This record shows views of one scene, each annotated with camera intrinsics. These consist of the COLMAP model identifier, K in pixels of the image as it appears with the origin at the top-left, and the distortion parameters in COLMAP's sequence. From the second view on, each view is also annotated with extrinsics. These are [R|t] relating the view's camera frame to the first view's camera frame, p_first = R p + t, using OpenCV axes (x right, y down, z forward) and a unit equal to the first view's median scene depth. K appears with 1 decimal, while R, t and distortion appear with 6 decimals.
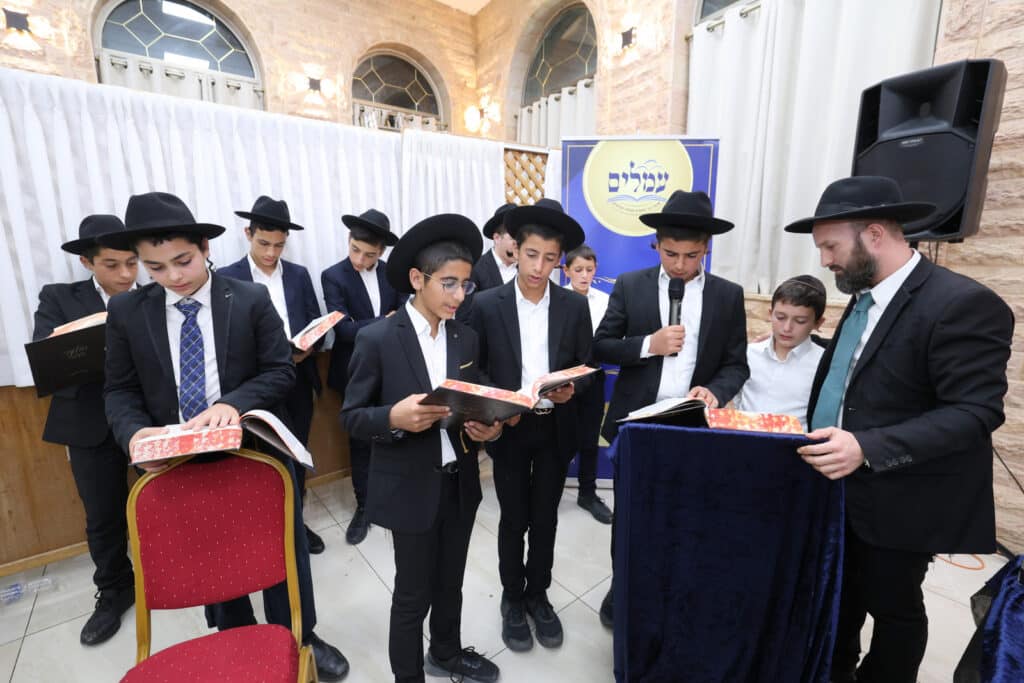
lens RADIAL K [[473.3, 0, 523.5], [0, 473.3, 342.9], [0, 0, 1]] dist [-0.011893, 0.004872]
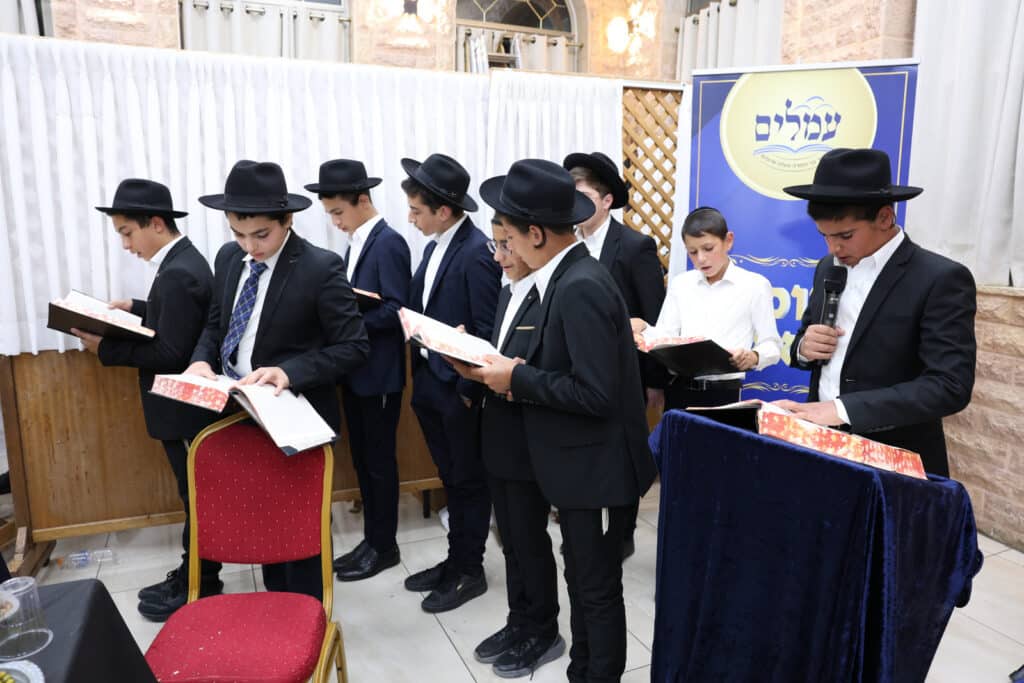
lens RADIAL K [[708.3, 0, 519.7], [0, 708.3, 341.5], [0, 0, 1]] dist [-0.021847, 0.001674]
pose [[0.966498, 0.048851, -0.251984, 0.086969], [-0.054297, 0.998417, -0.014702, 0.023289], [0.250867, 0.027892, 0.967620, -0.115679]]
